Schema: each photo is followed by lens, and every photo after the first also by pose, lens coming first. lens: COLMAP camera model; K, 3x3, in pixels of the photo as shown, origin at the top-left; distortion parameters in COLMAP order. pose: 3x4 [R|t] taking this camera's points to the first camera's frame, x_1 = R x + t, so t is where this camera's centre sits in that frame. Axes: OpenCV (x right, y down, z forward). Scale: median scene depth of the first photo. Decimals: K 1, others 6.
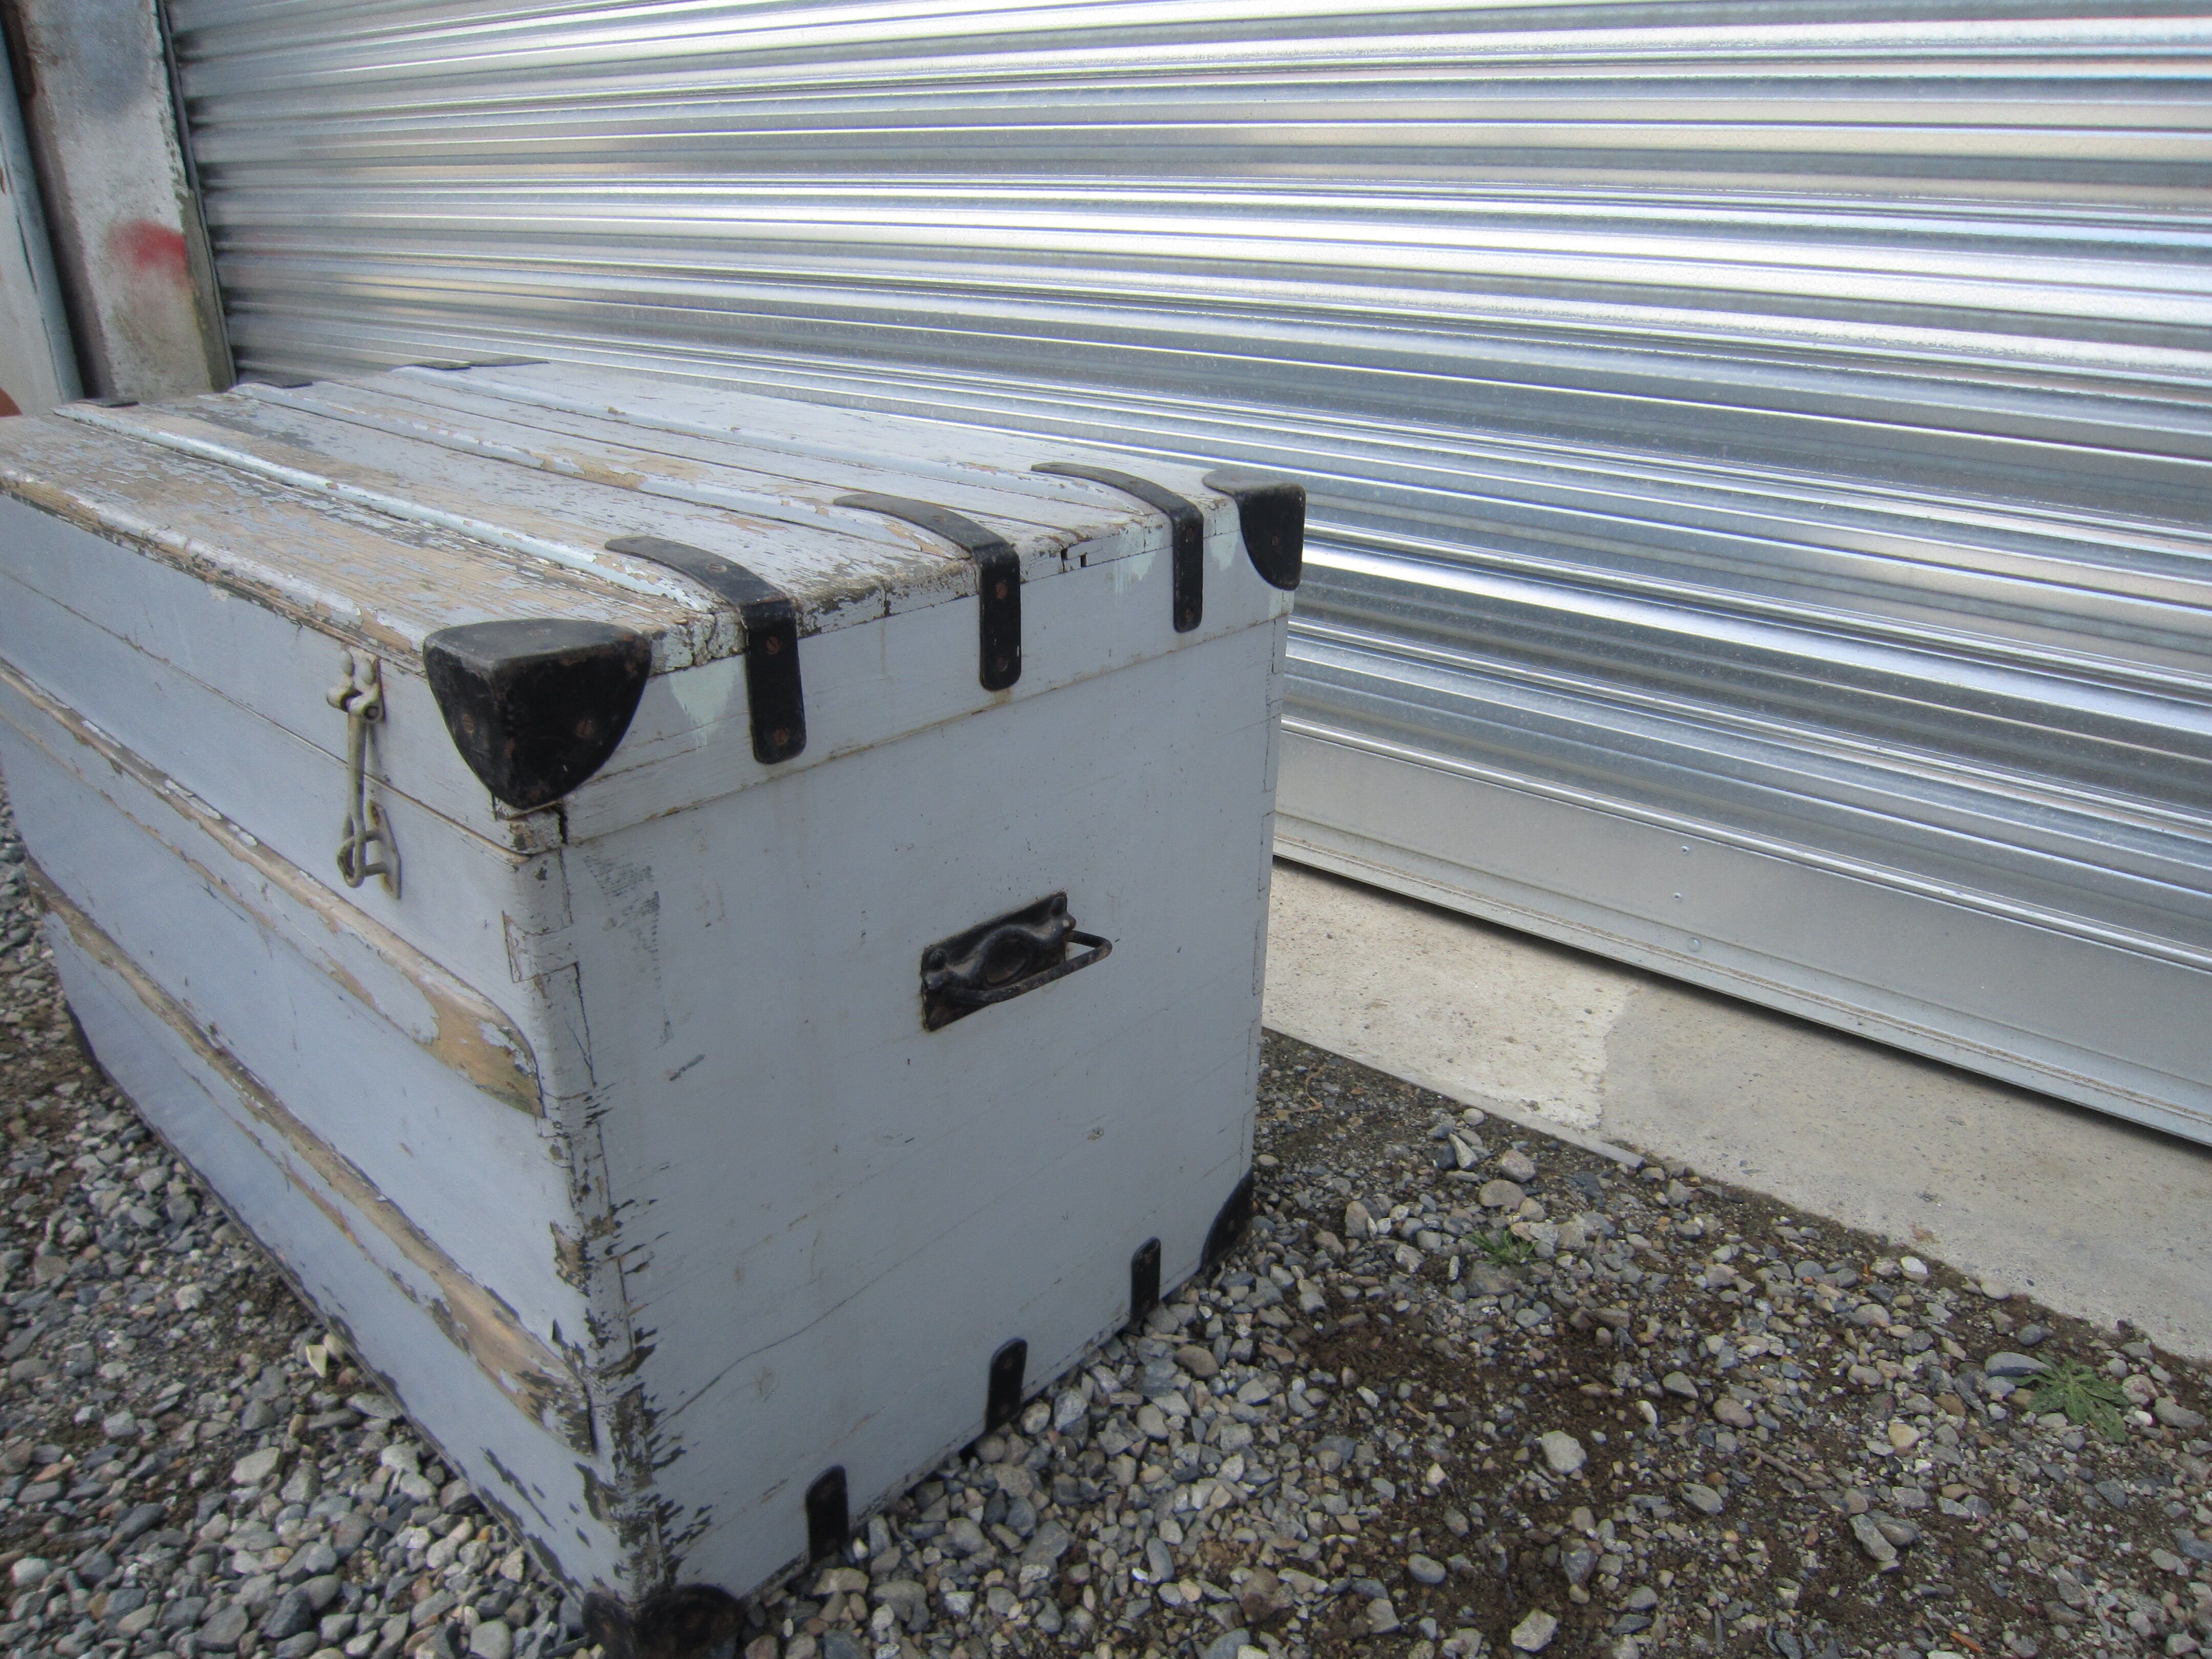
lens RADIAL K [[1563.1, 0, 1106.0], [0, 1563.1, 829.5], [0, 0, 1]] dist [-0.058744, 0.008865]
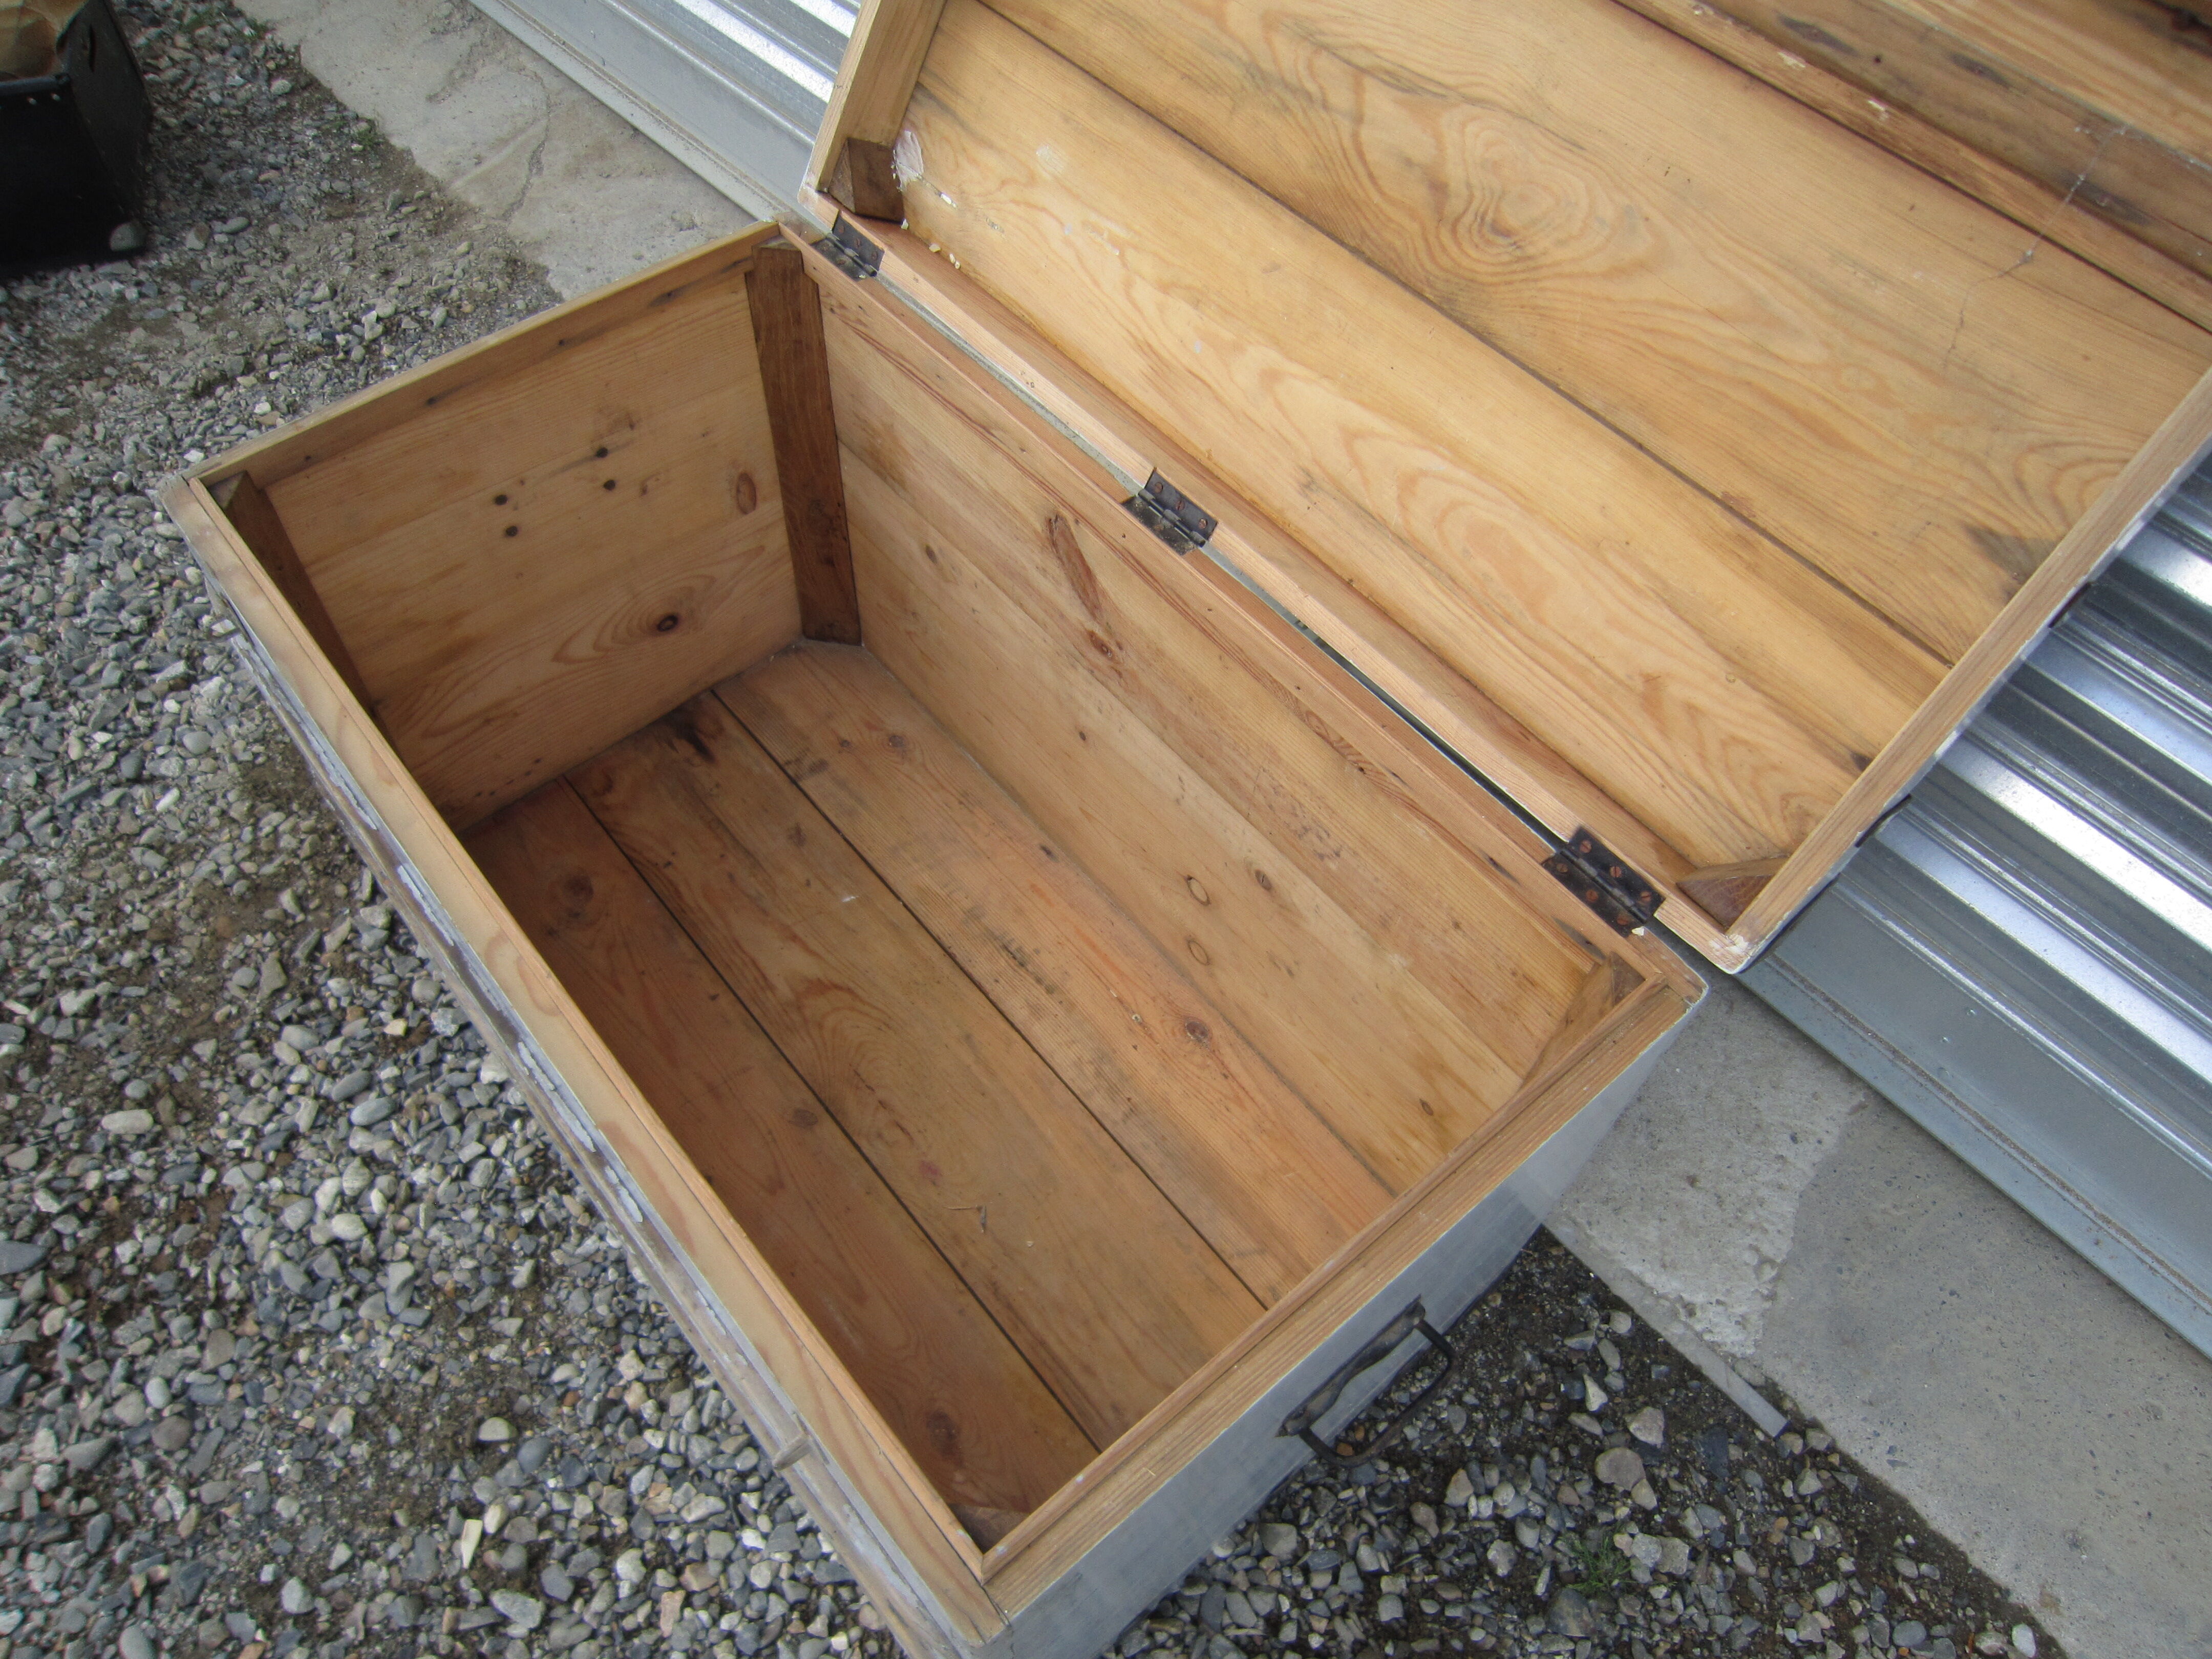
lens RADIAL K [[1560.6, 0, 1106.0], [0, 1560.6, 829.5], [0, 0, 1]] dist [-0.054937, 0.012037]
pose [[0.985770, 0.136245, -0.098461, -0.020554], [-0.061441, 0.837234, 0.543383, -0.641196], [0.156468, -0.529601, 0.833691, 0.391831]]
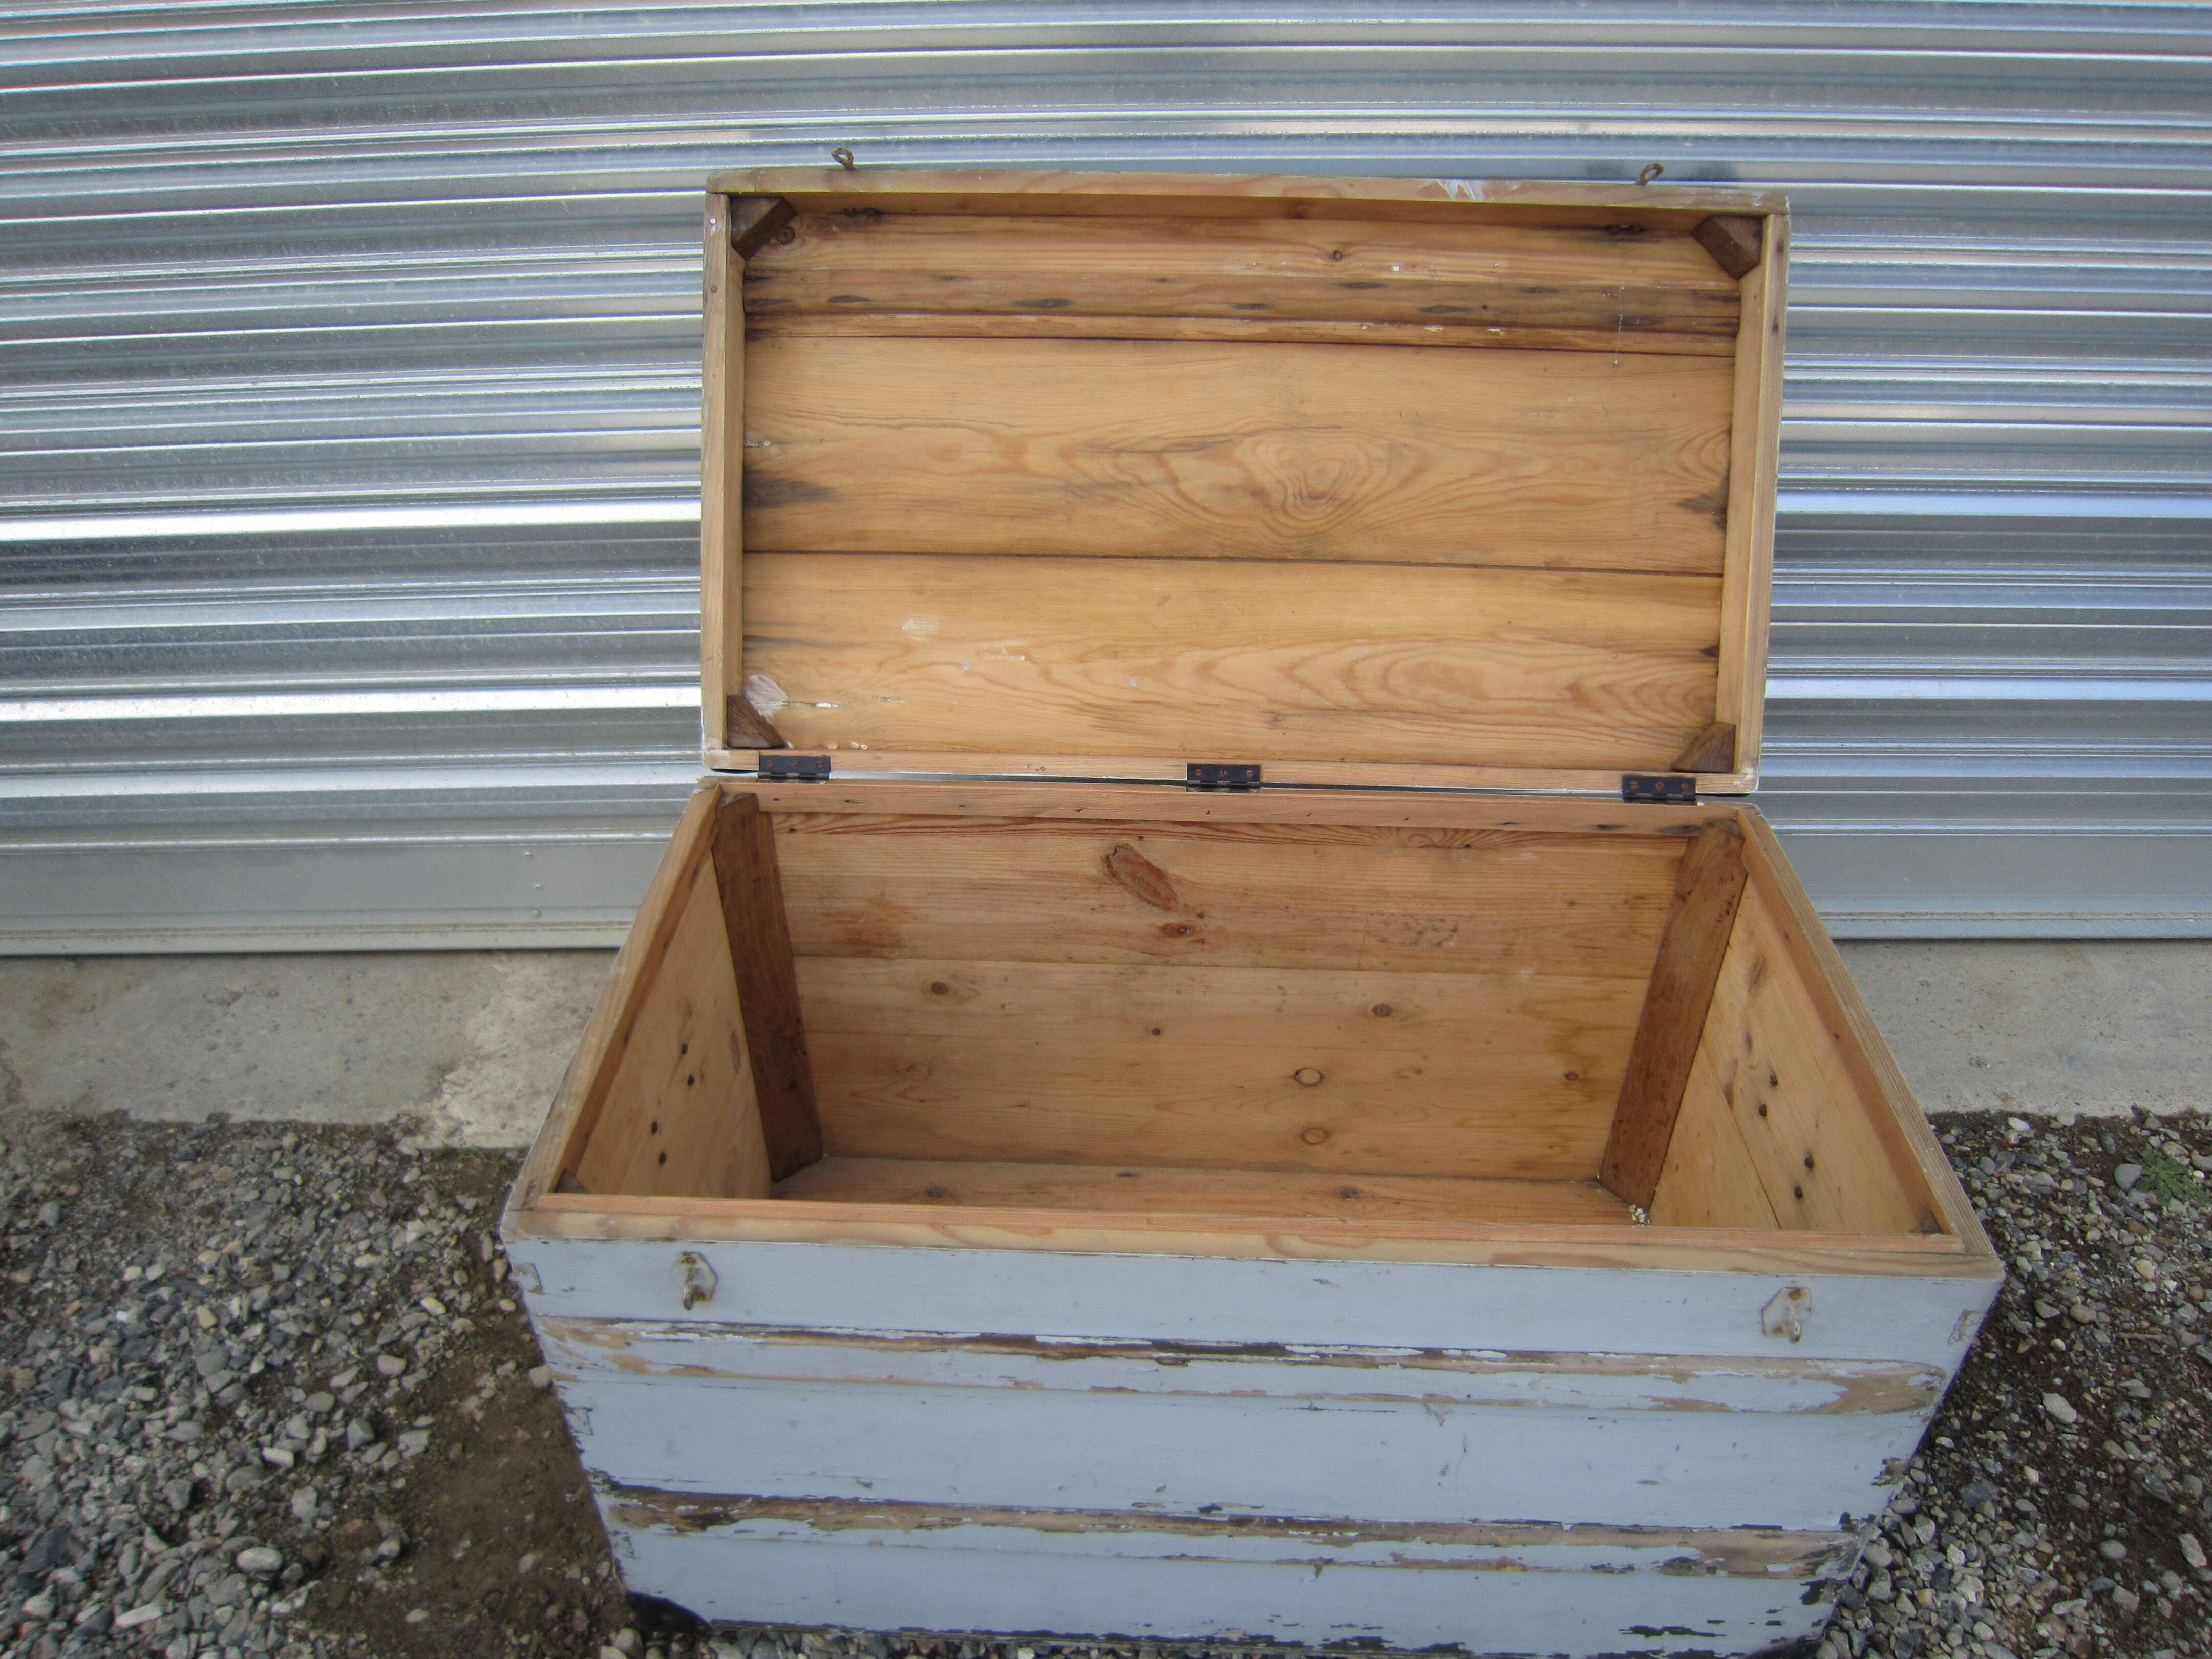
lens RADIAL K [[1563.1, 0, 1106.0], [0, 1563.1, 829.5], [0, 0, 1]] dist [-0.058744, 0.008865]
pose [[0.788295, -0.384365, 0.480472, -0.760697], [0.255028, 0.914750, 0.313359, -0.660650], [-0.559956, -0.124486, 0.819117, 0.337748]]
